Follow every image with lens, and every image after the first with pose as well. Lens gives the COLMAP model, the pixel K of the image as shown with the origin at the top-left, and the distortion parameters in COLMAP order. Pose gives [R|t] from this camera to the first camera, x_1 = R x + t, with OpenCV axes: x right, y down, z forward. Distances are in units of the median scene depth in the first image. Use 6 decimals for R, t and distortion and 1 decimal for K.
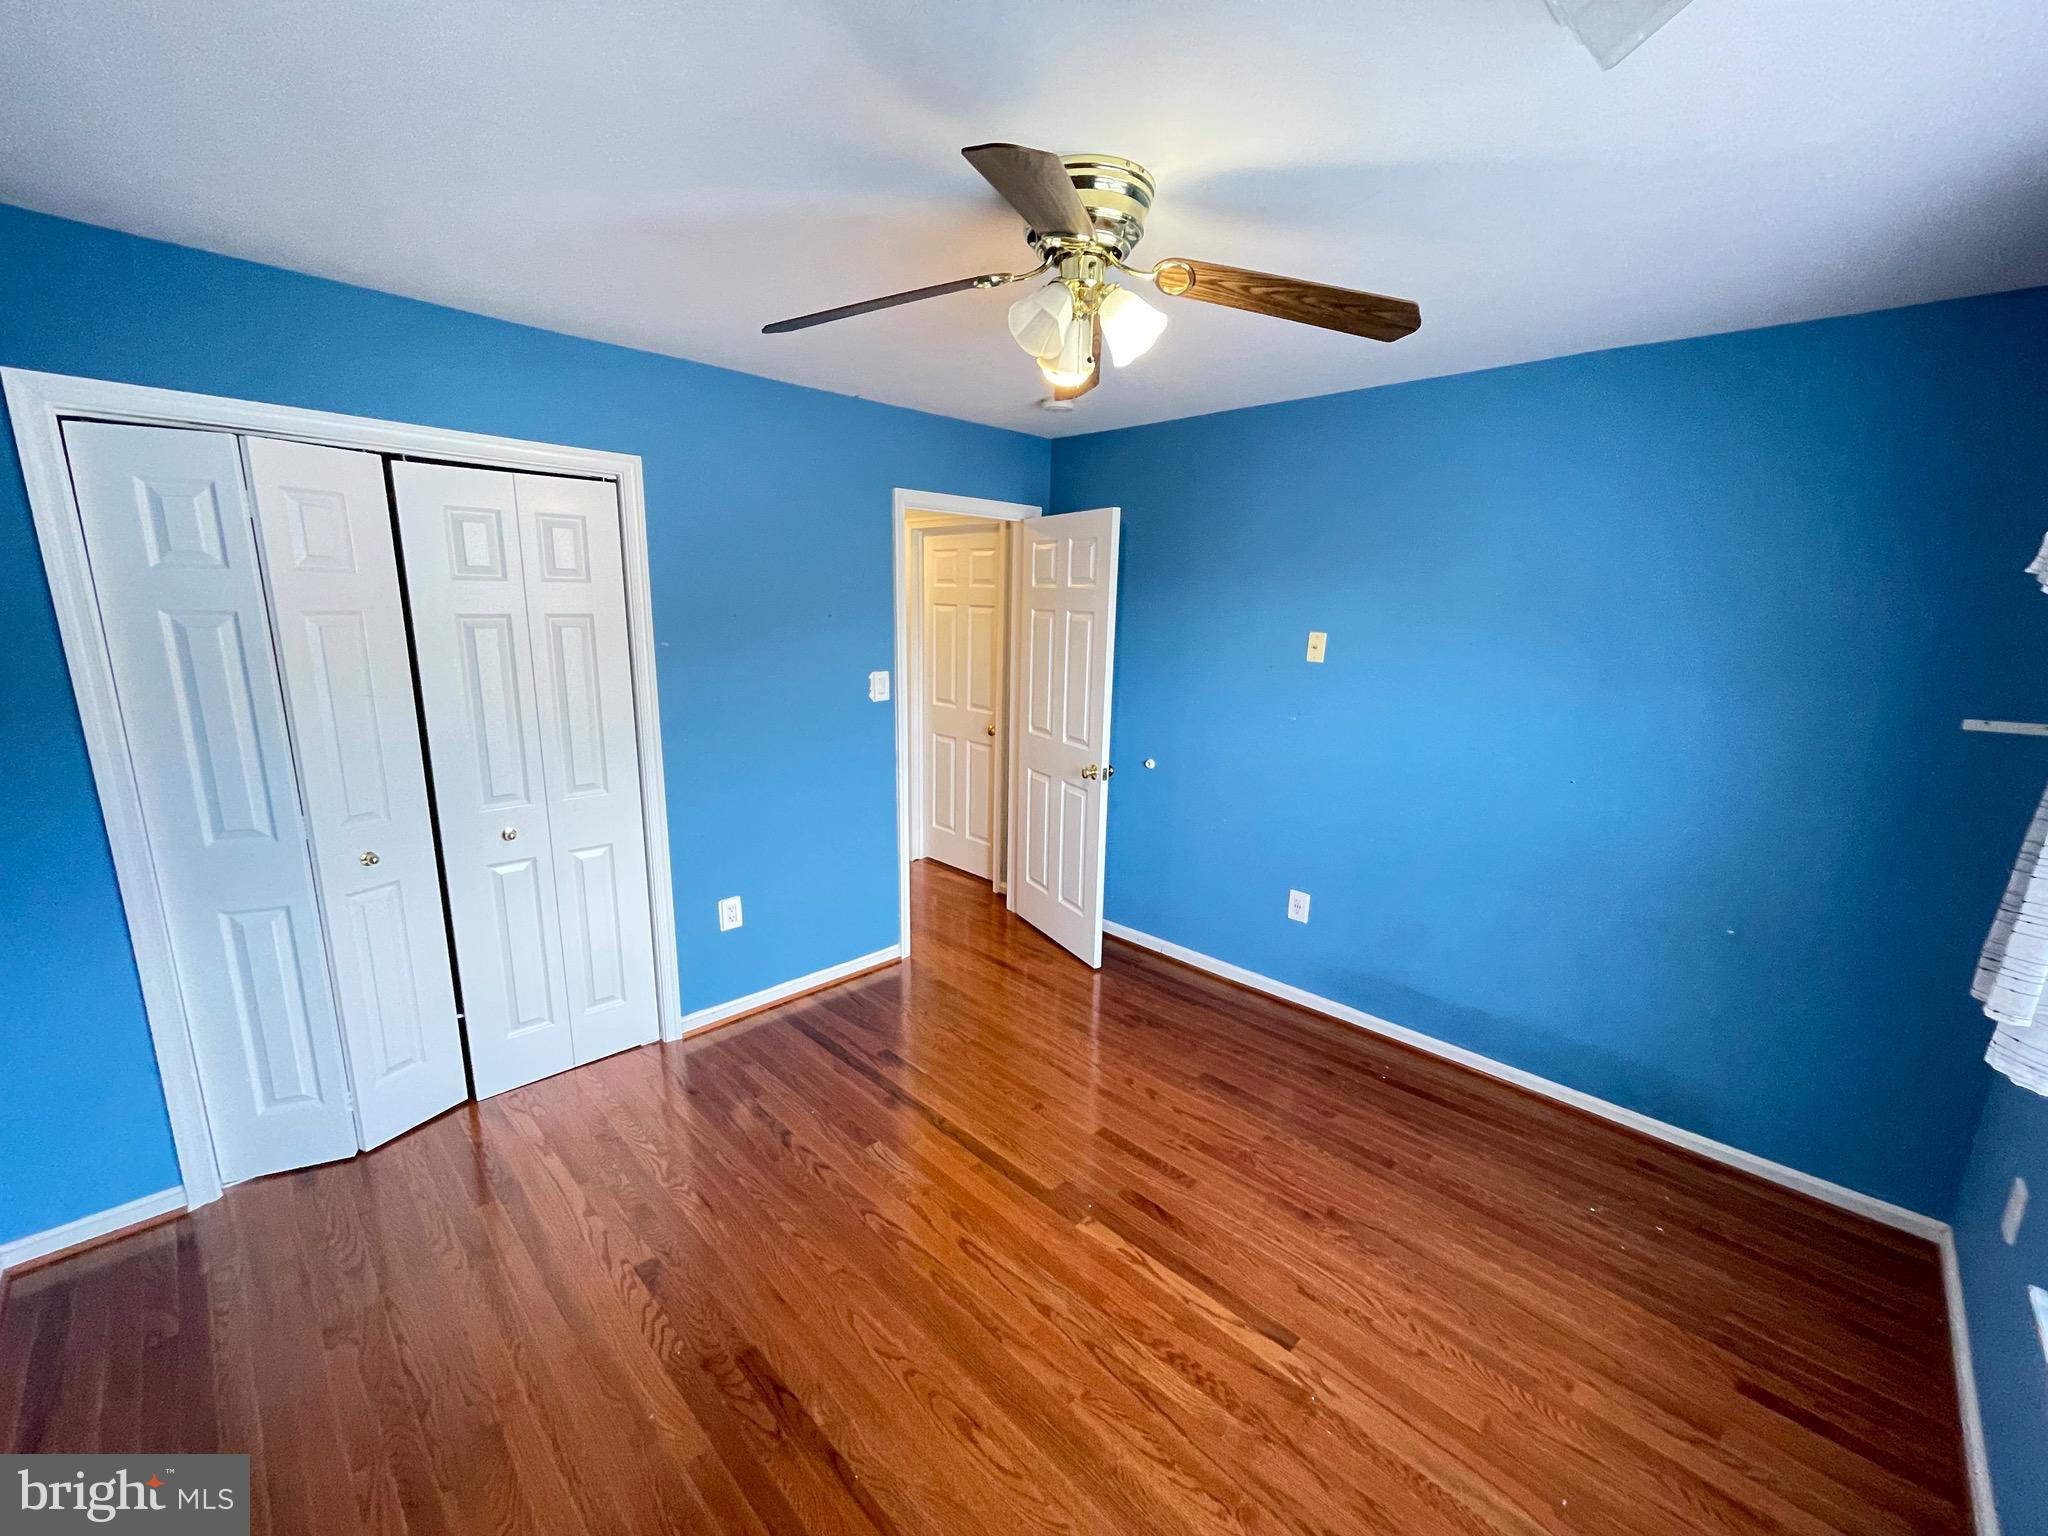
lens RADIAL K [[826.5, 0, 1031.3], [0, 826.5, 774.0], [0, 0, 1]] dist [0.006300, -0.007913]
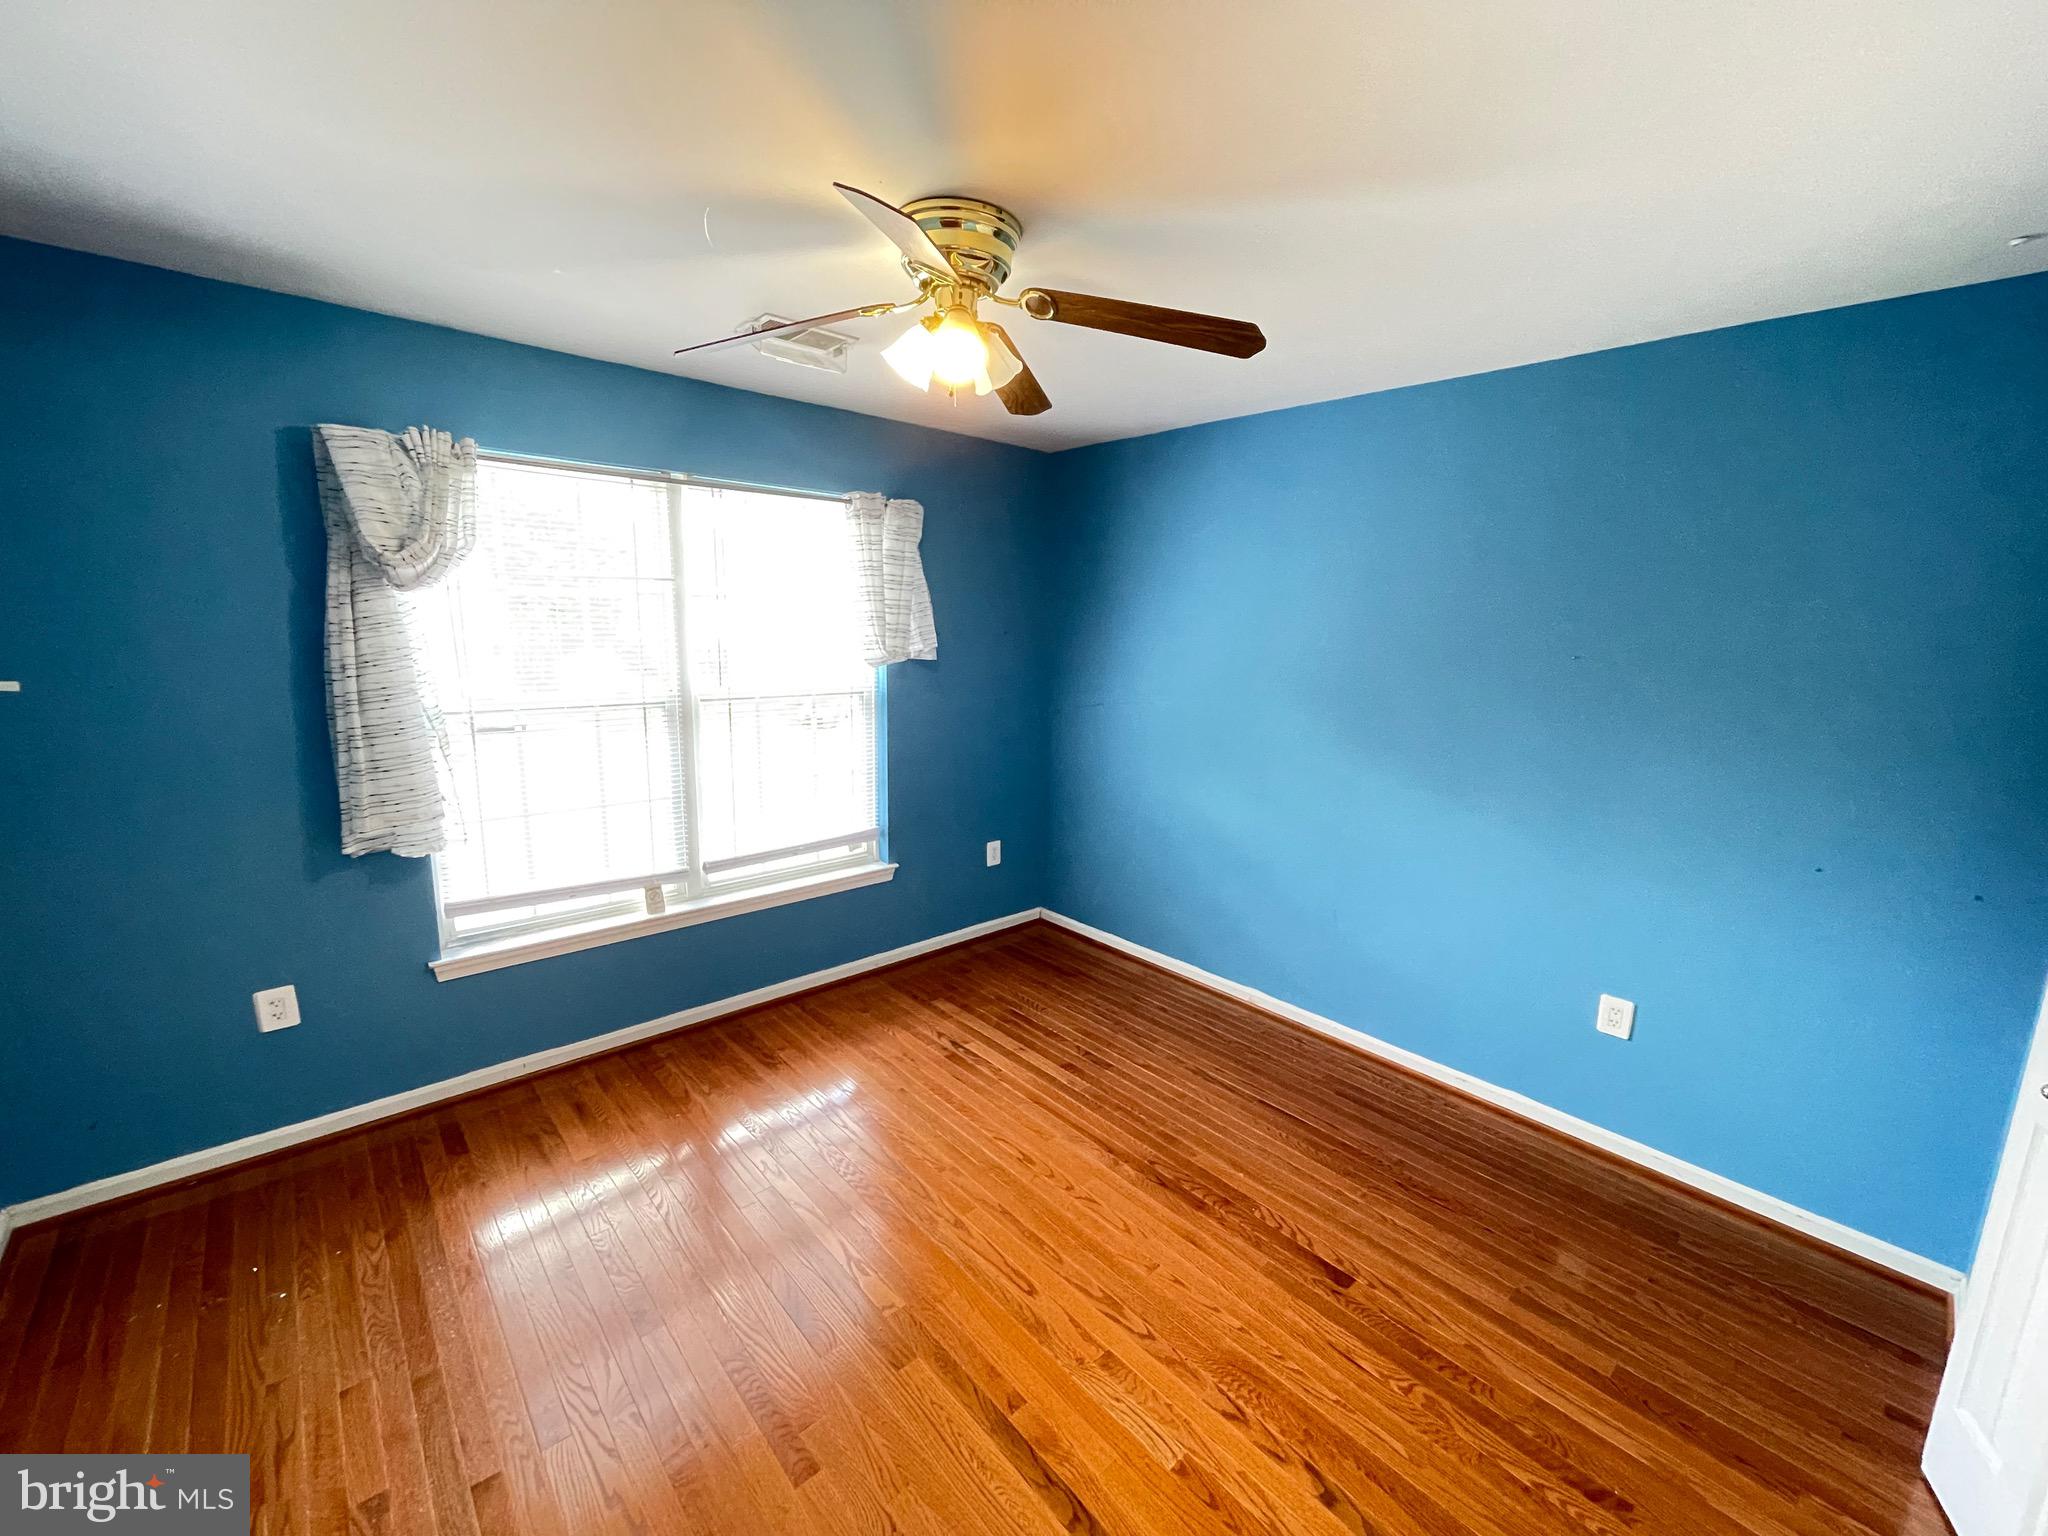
lens RADIAL K [[826.5, 0, 1031.3], [0, 826.5, 774.0], [0, 0, 1]] dist [0.006300, -0.007913]
pose [[-0.997091, -0.056709, 0.050928, -0.104444], [-0.032040, 0.918107, 0.395036, -0.368538], [-0.069159, 0.392255, -0.917253, 1.764094]]
